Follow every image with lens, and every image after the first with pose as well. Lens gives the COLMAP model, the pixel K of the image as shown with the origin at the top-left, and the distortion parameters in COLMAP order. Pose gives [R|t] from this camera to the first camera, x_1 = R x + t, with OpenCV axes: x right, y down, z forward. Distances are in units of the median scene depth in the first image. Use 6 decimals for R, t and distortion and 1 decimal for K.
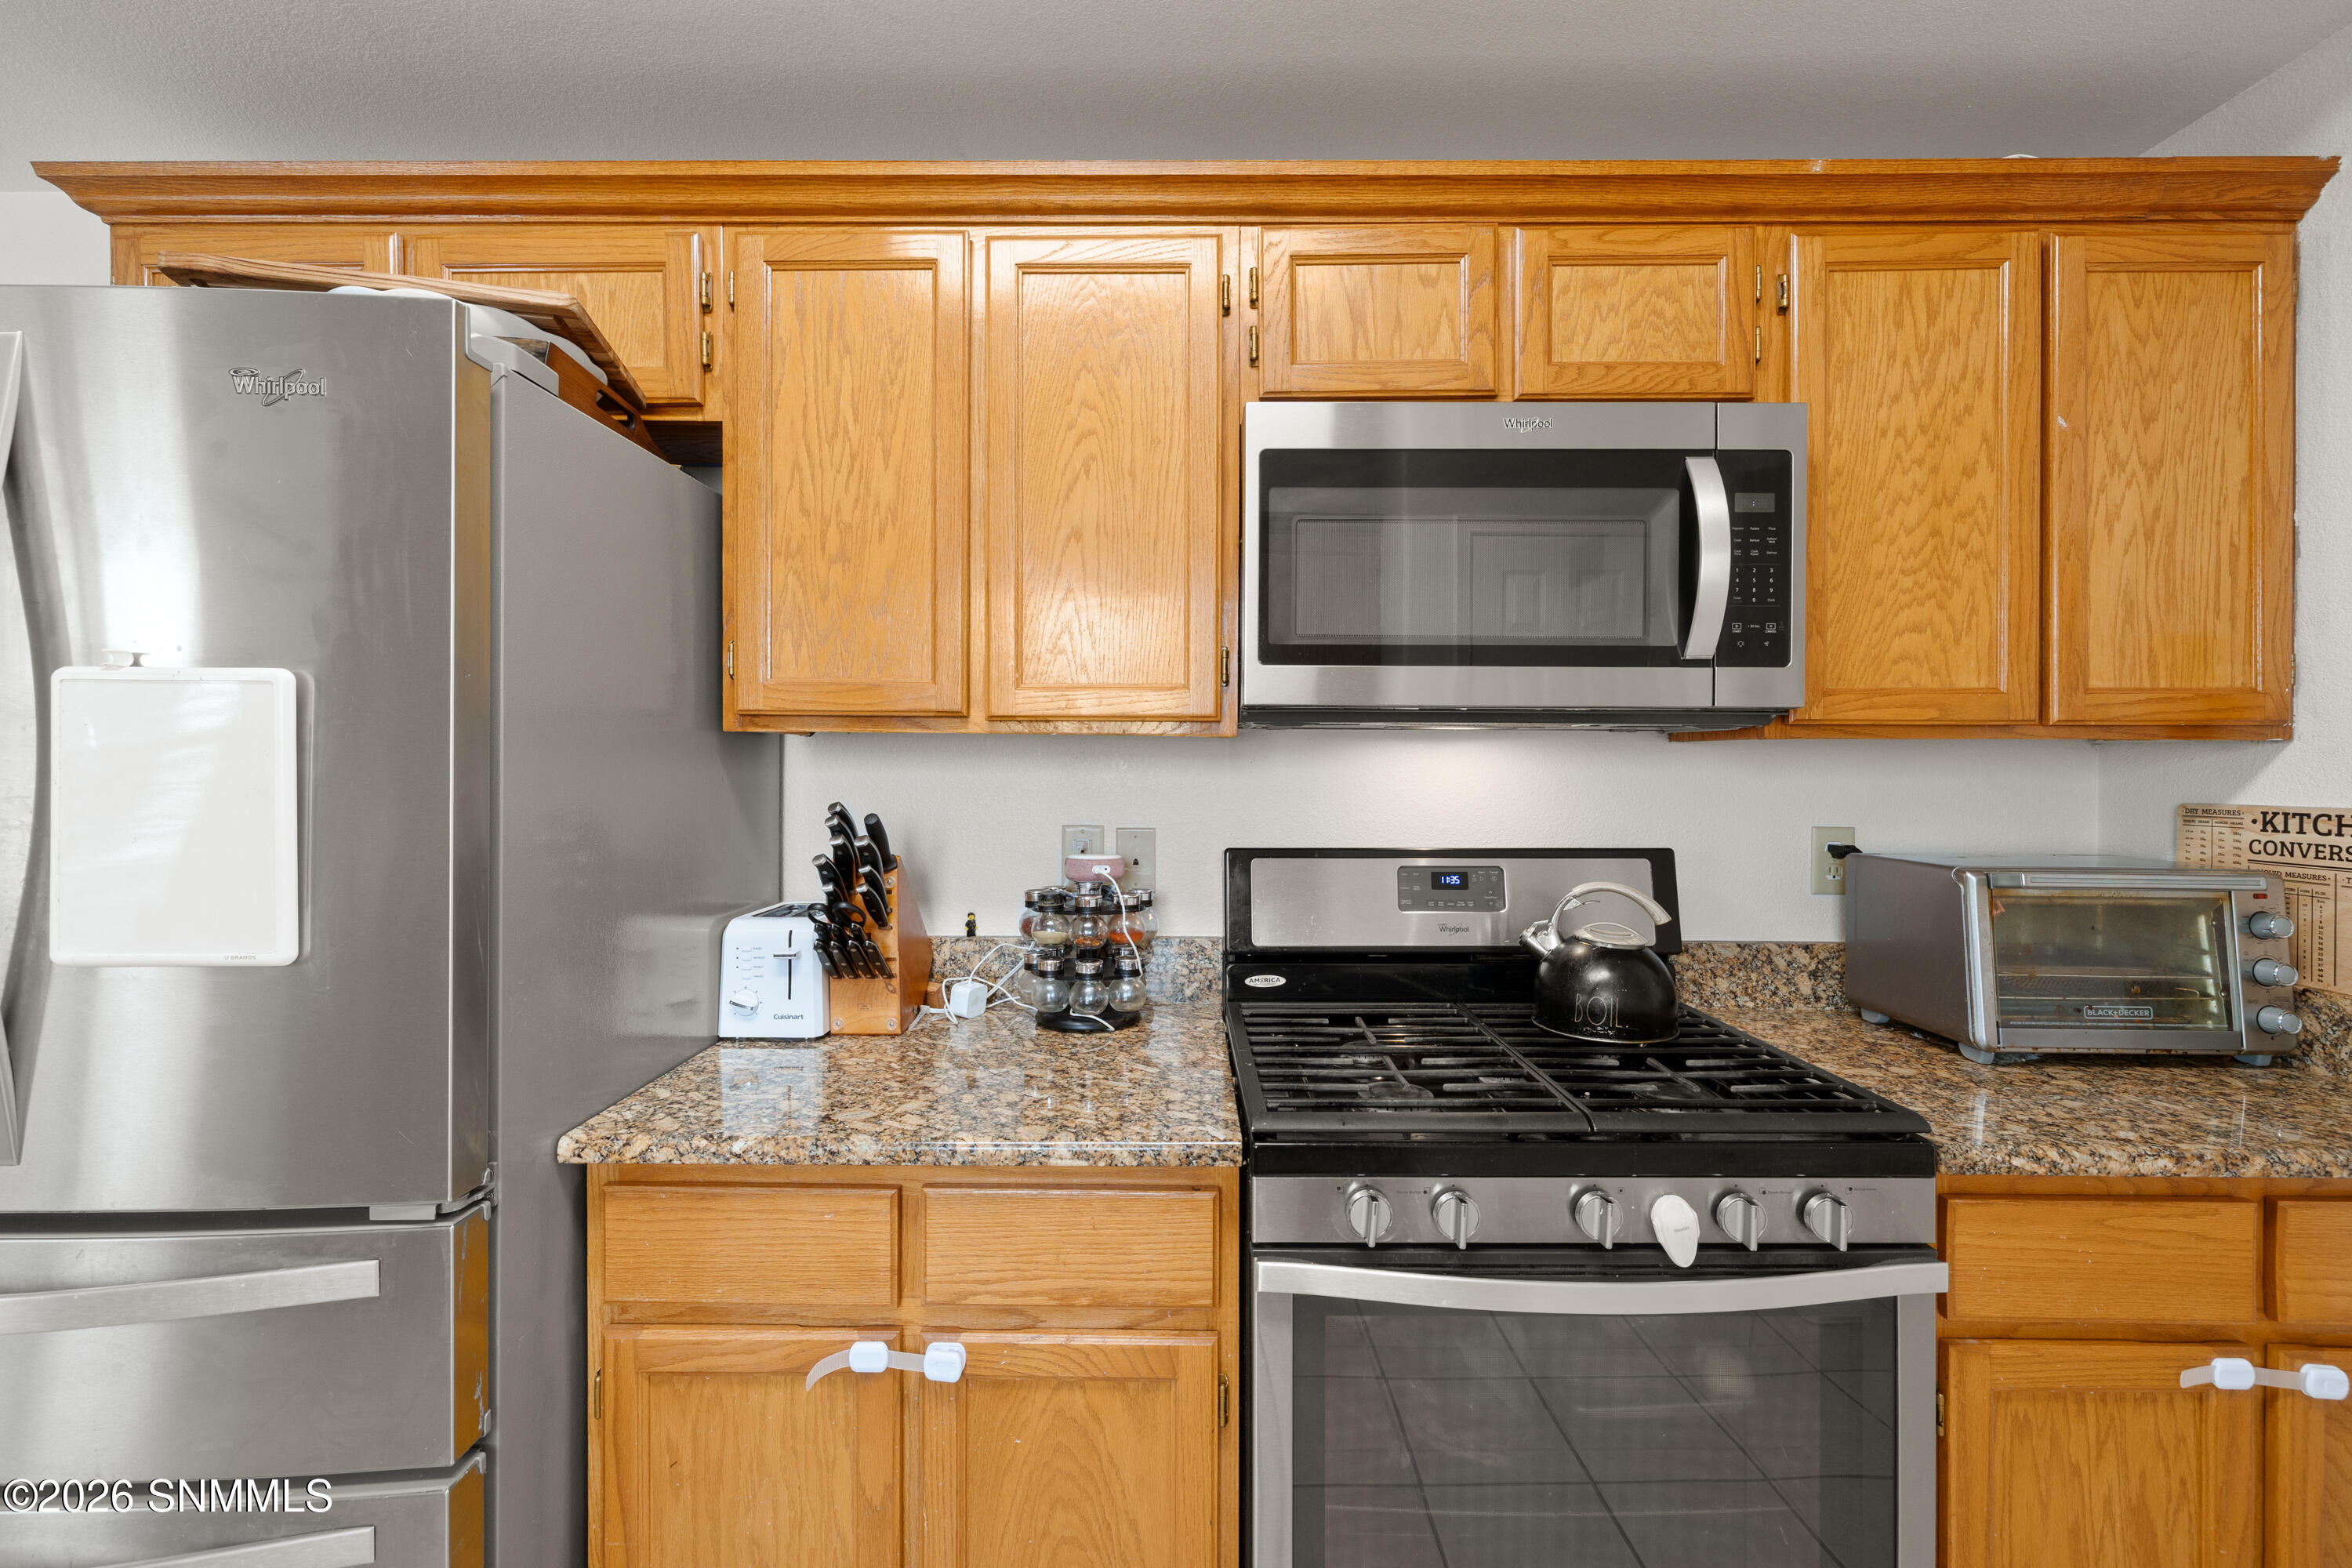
lens RADIAL K [[985.4, 0, 1177.5], [0, 985.4, 773.2], [0, 0, 1]] dist [-0.000449, -0.000097]
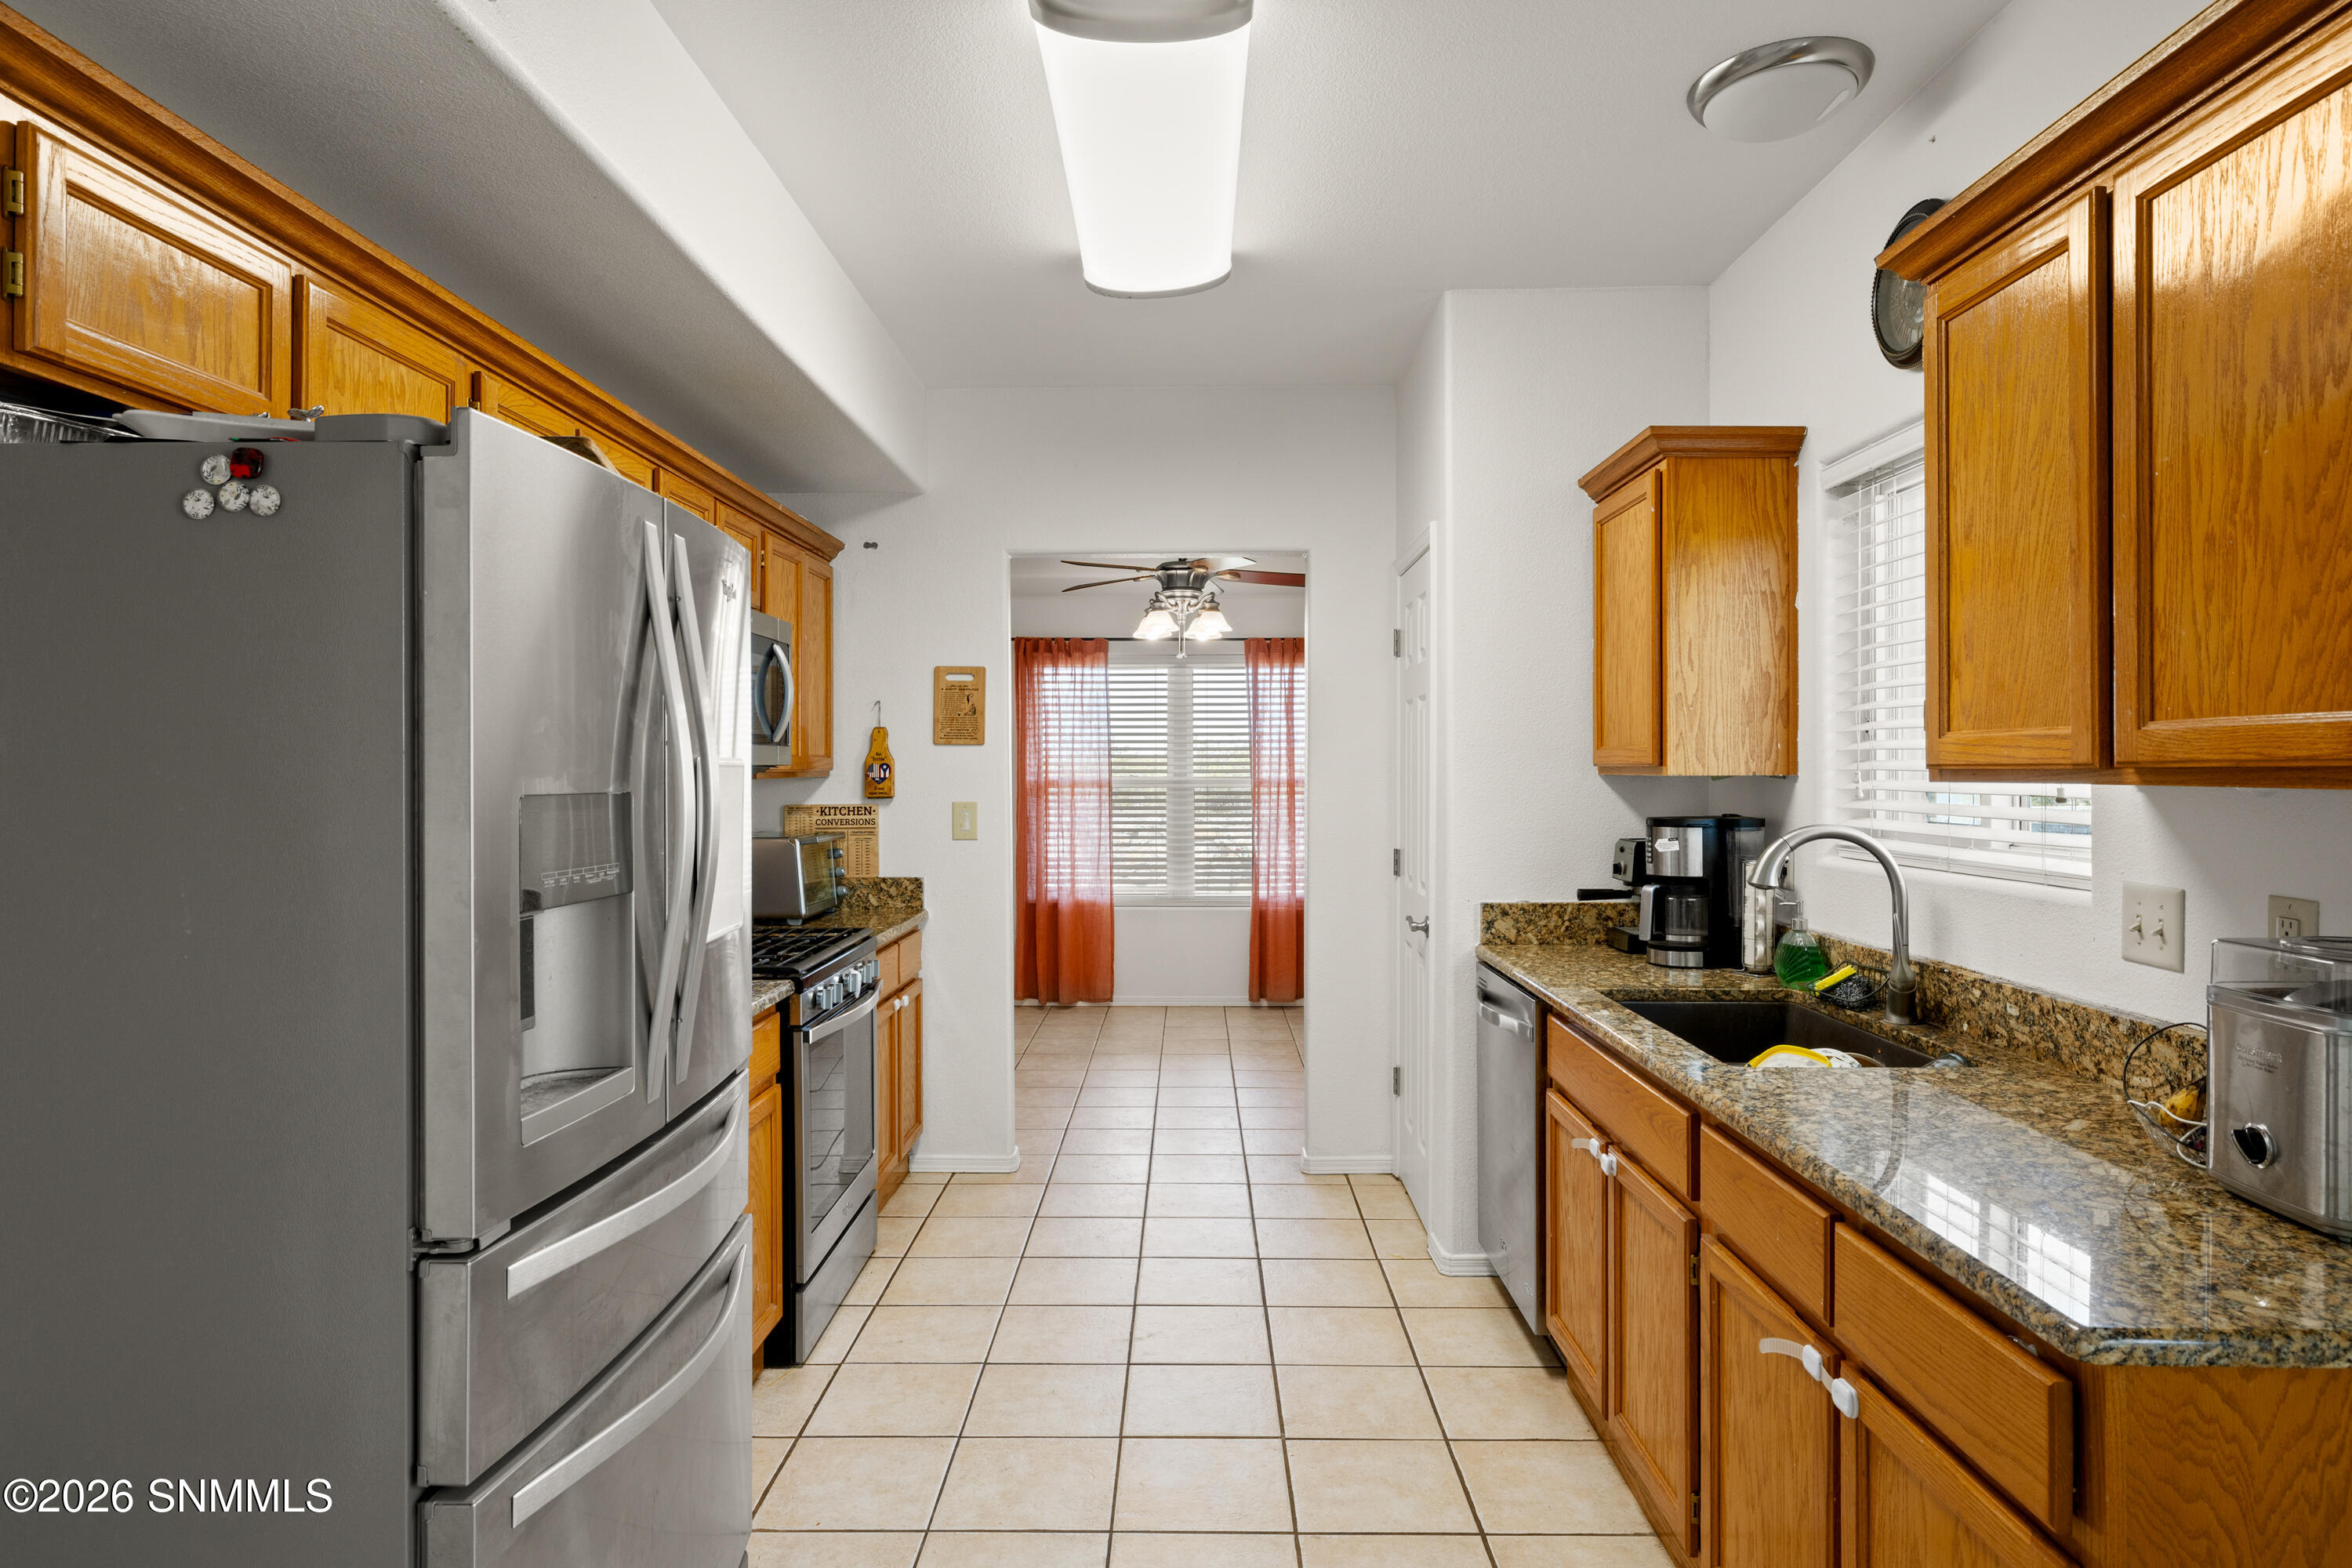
lens RADIAL K [[1316.9, 0, 1172.0], [0, 1316.9, 776.9], [0, 0, 1]] dist [0.000624, -0.000434]
pose [[0.015696, -0.006195, 0.999858, -2.004543], [0.000826, 0.999981, 0.006183, -0.051707], [-0.999876, 0.000729, 0.015701, 0.109565]]
